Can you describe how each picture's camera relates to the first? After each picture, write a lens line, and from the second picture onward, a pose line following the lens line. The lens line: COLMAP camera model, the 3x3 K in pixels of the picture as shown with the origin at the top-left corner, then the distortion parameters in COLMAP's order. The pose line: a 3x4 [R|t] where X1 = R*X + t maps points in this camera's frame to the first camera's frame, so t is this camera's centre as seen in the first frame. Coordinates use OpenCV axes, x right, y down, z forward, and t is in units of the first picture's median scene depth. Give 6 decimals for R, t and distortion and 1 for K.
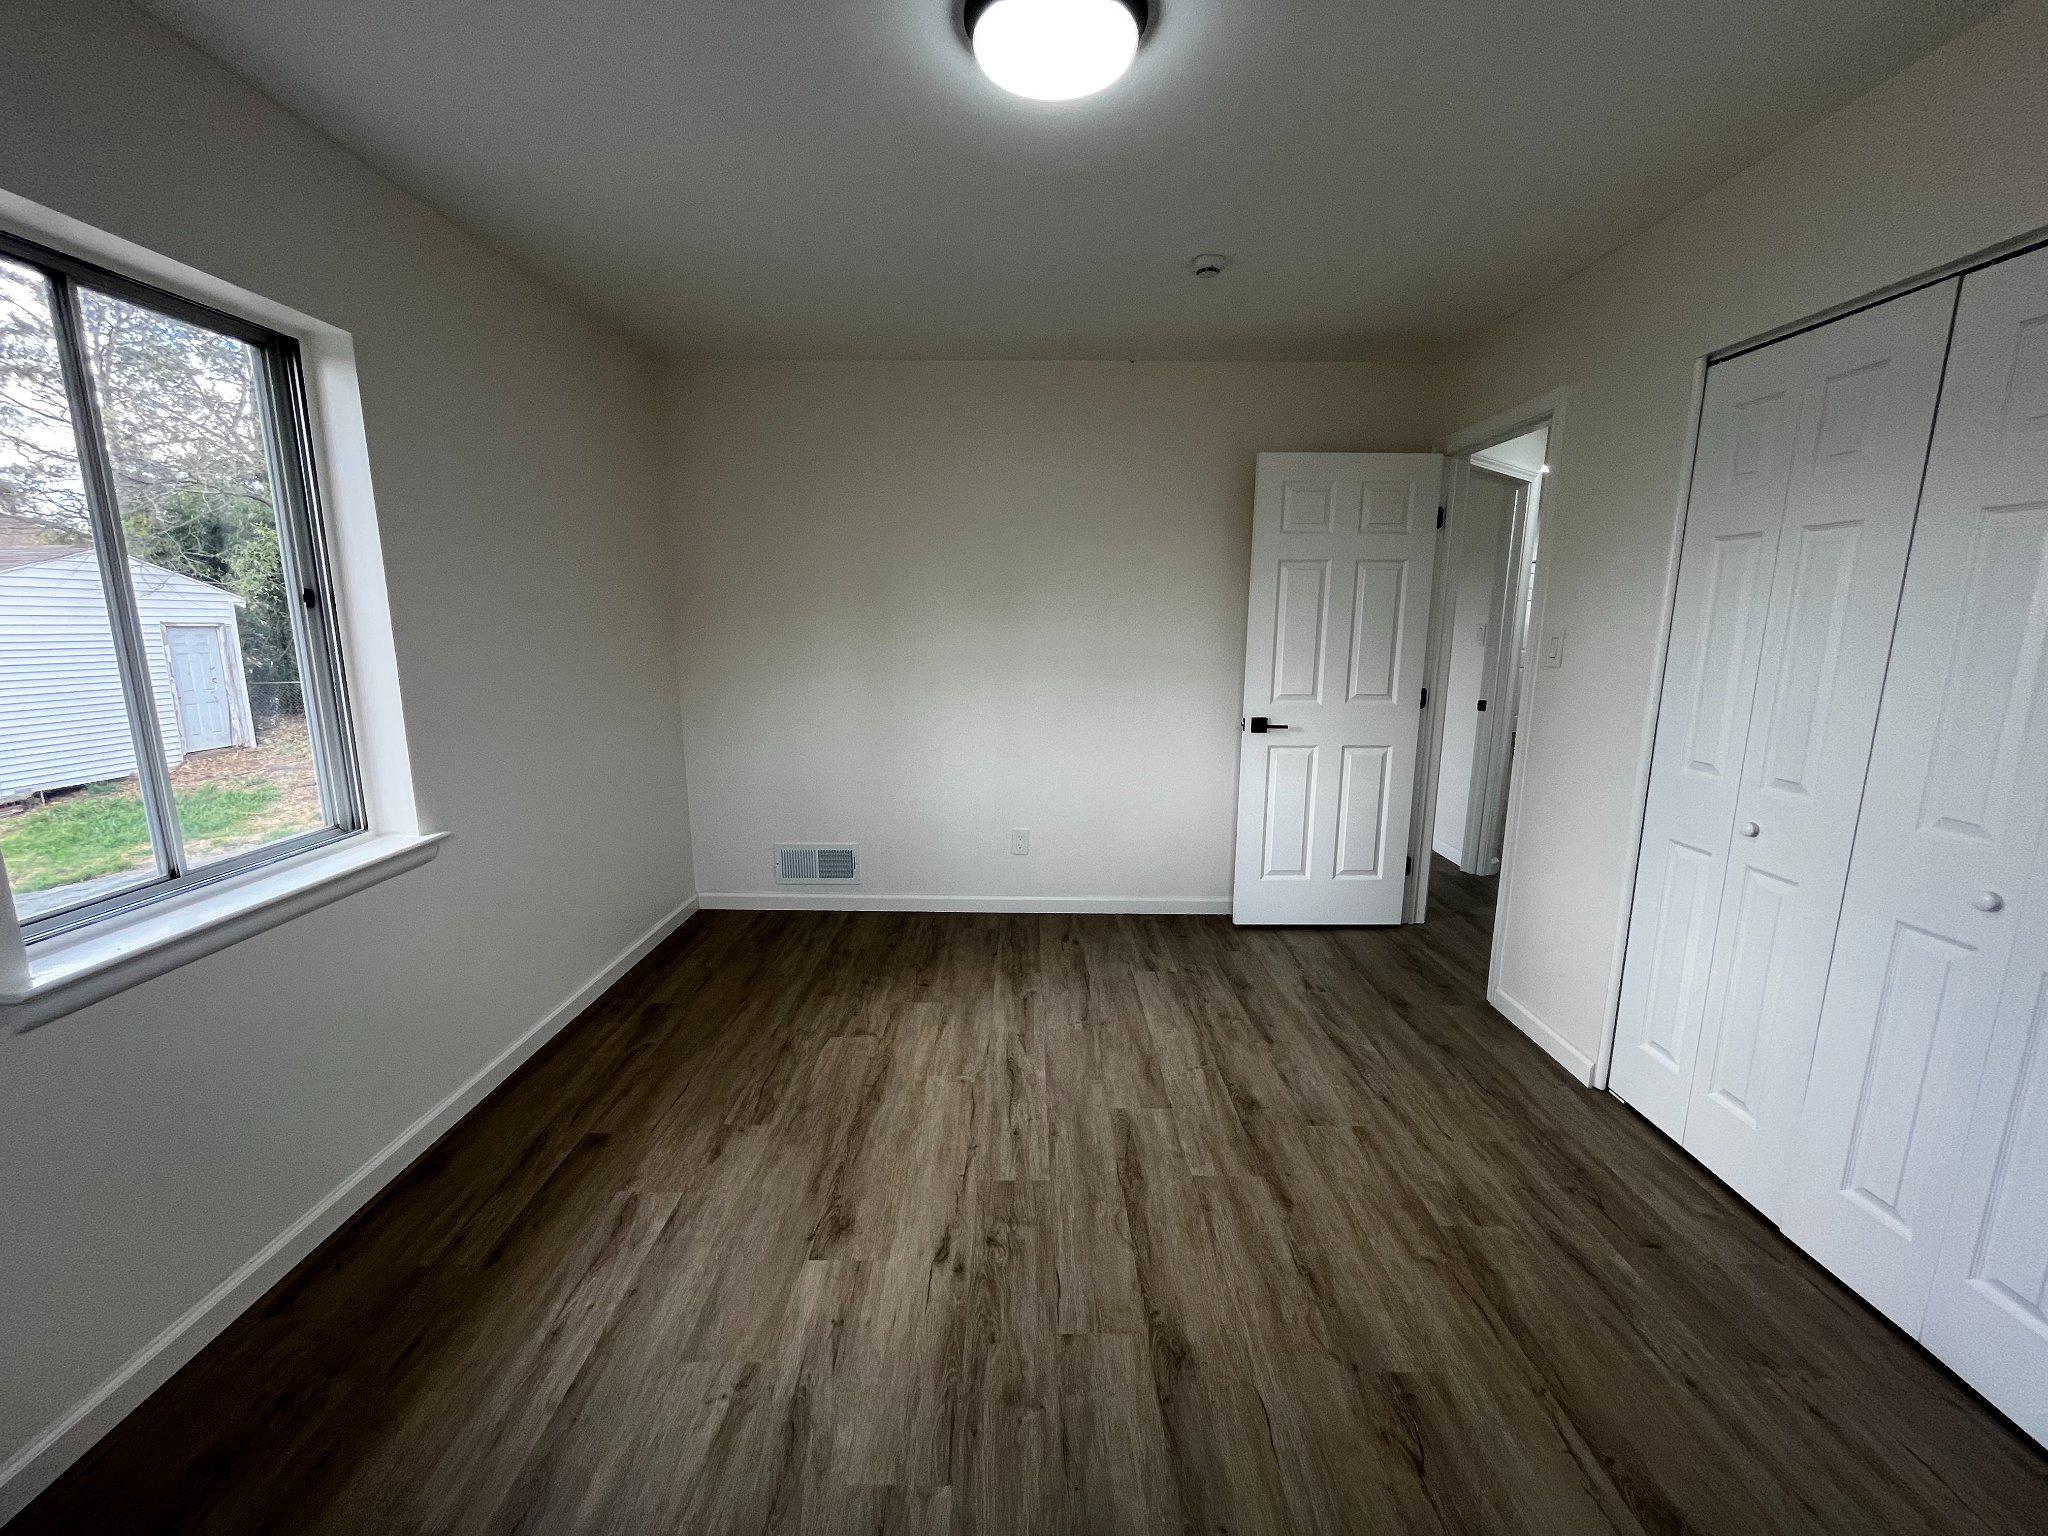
lens RADIAL K [[831.3, 0, 1024.8], [0, 831.3, 779.3], [0, 0, 1]] dist [-0.003378, 0.000207]
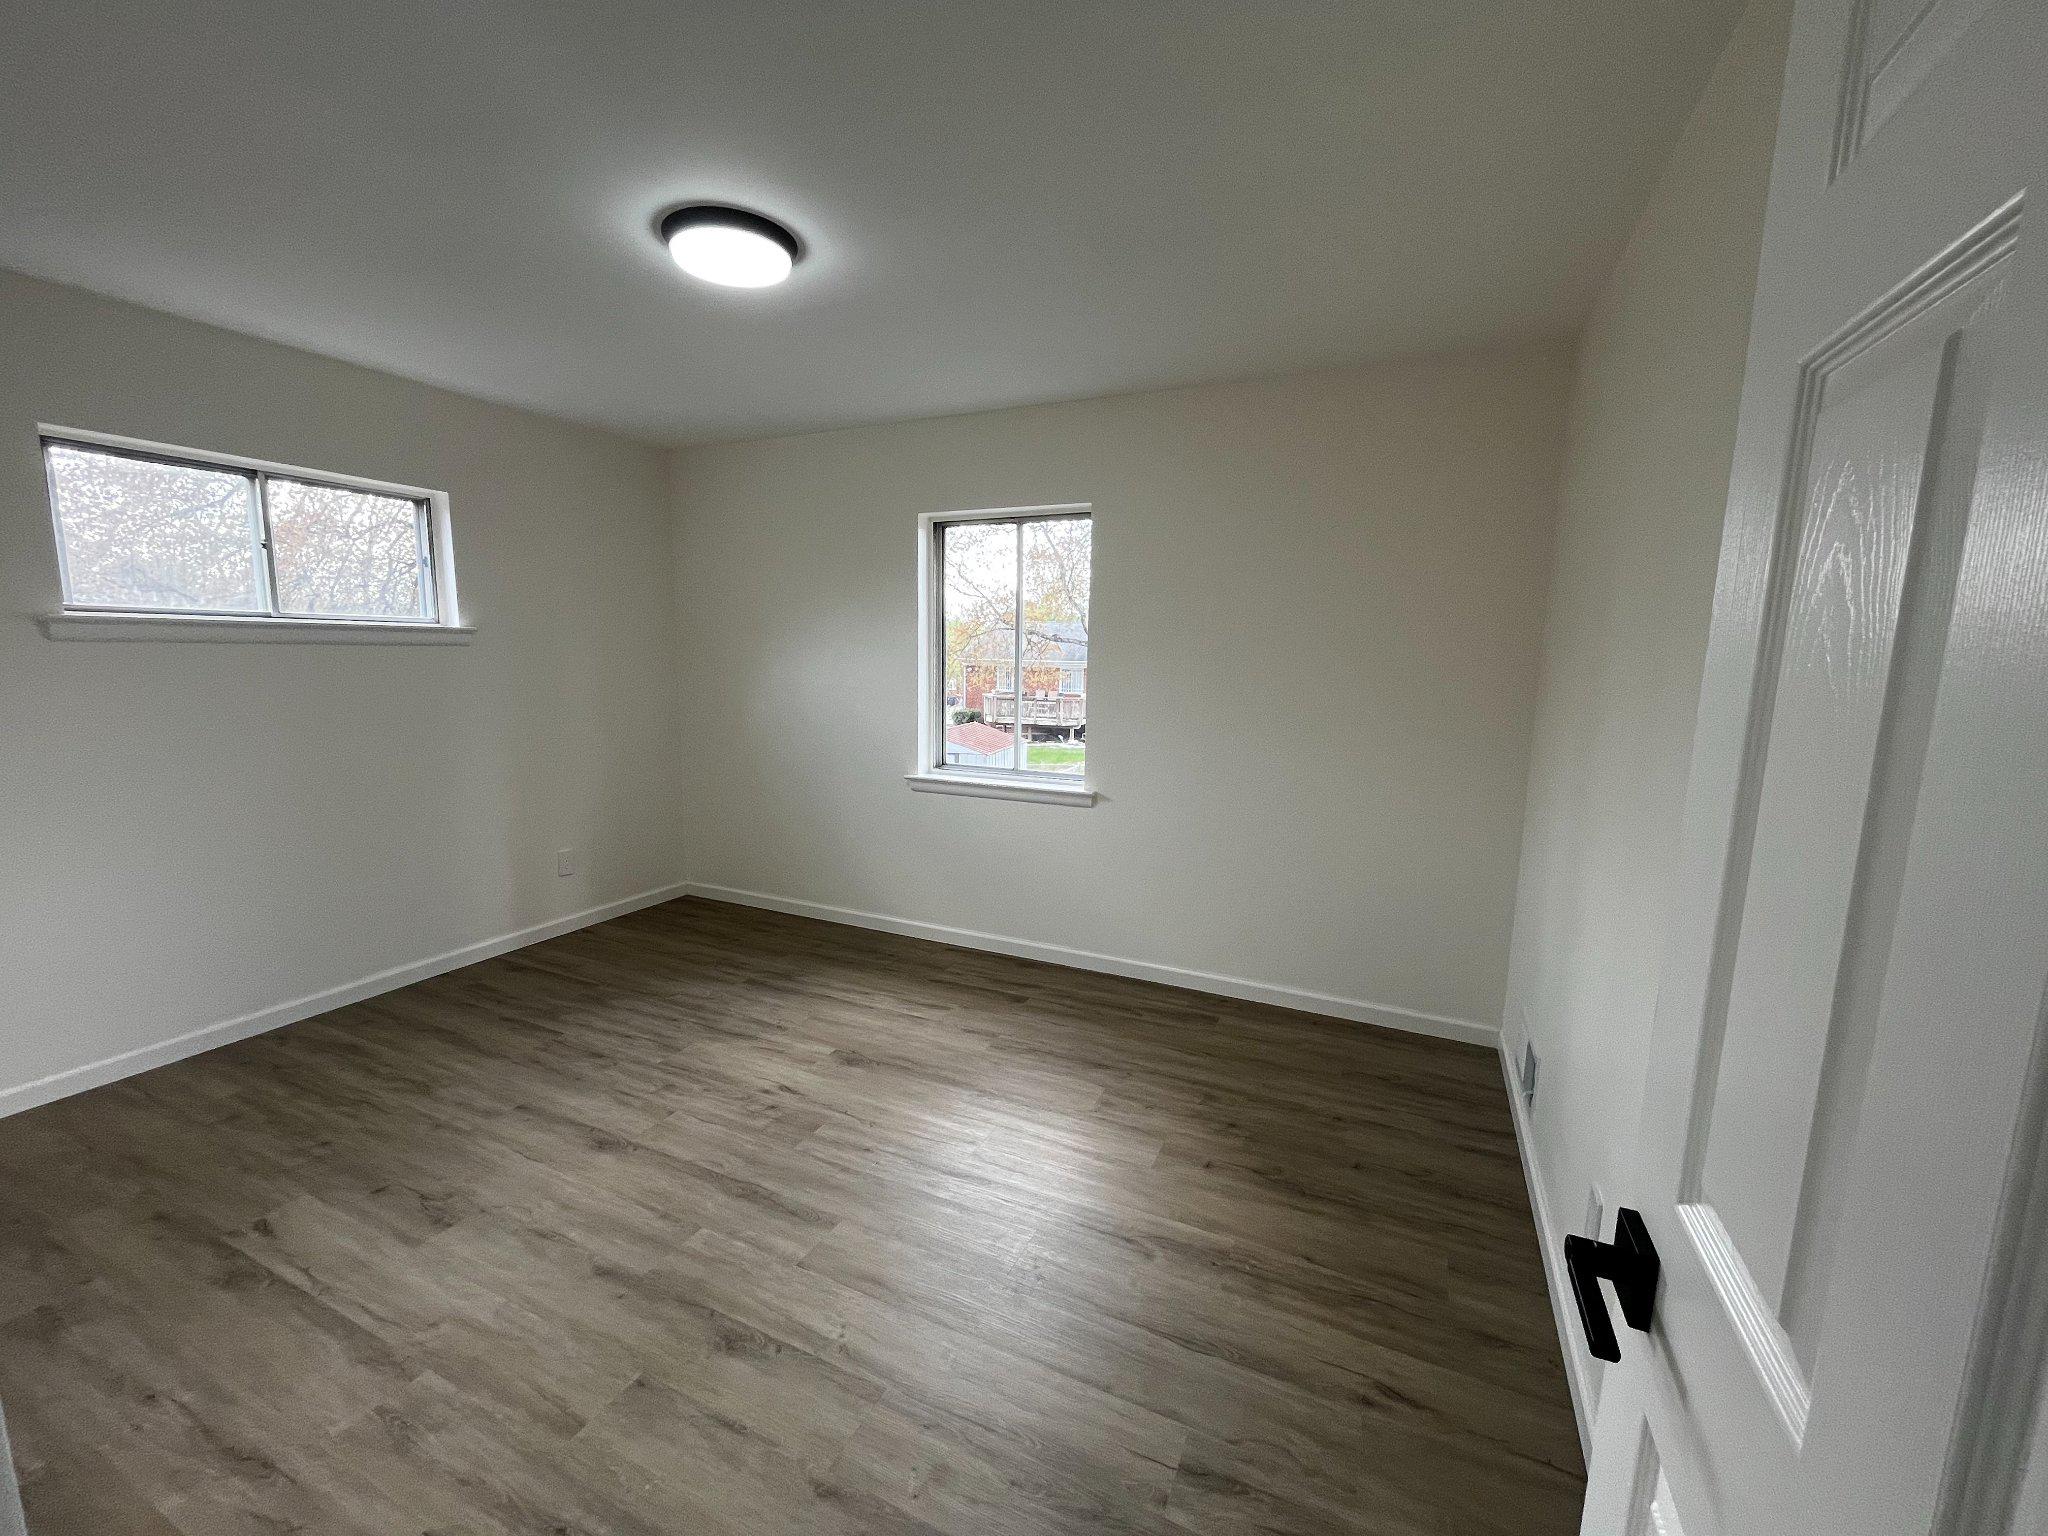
lens RADIAL K [[831.3, 0, 1019.2], [0, 831.3, 780.0], [0, 0, 1]] dist [-0.003378, 0.000207]
pose [[-0.425409, 0.132174, -0.895297, 0.797972], [-0.195375, 0.952536, 0.233459, -0.307029], [0.883660, 0.274235, -0.379394, 1.462125]]
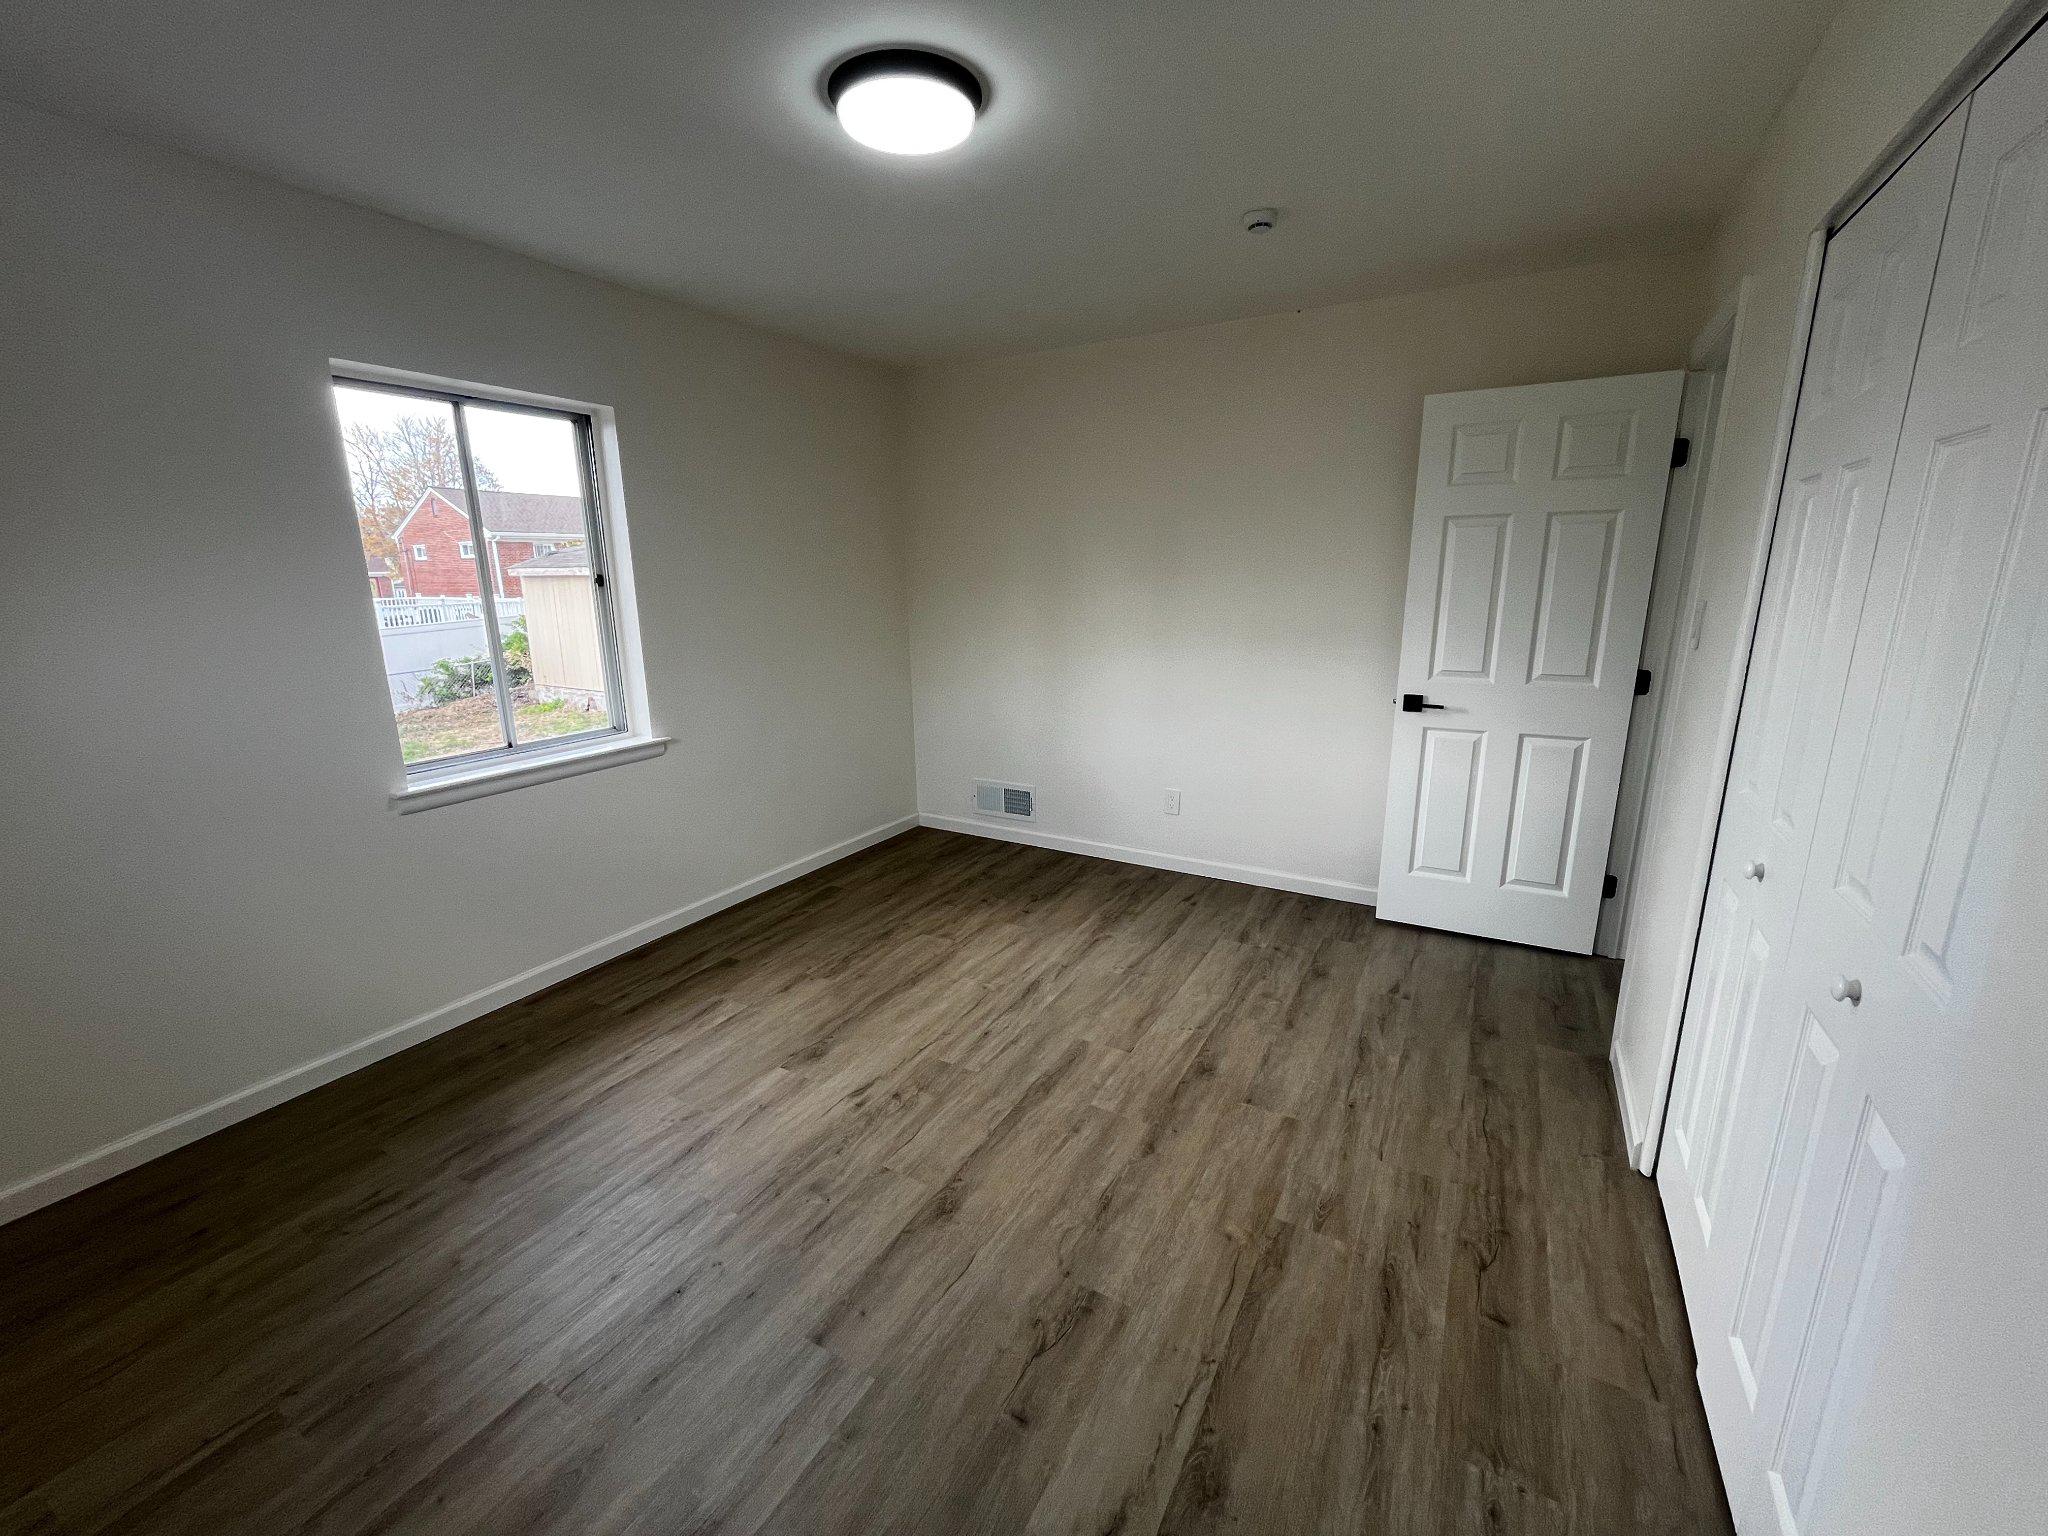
lens RADIAL K [[831.3, 0, 1020.6], [0, 831.3, 781.4], [0, 0, 1]] dist [-0.003378, 0.000207]
pose [[0.868850, 0.107264, -0.483315, 0.569665], [-0.082042, 0.993944, 0.073104, -0.018603], [0.488229, -0.023864, 0.872389, 0.007286]]
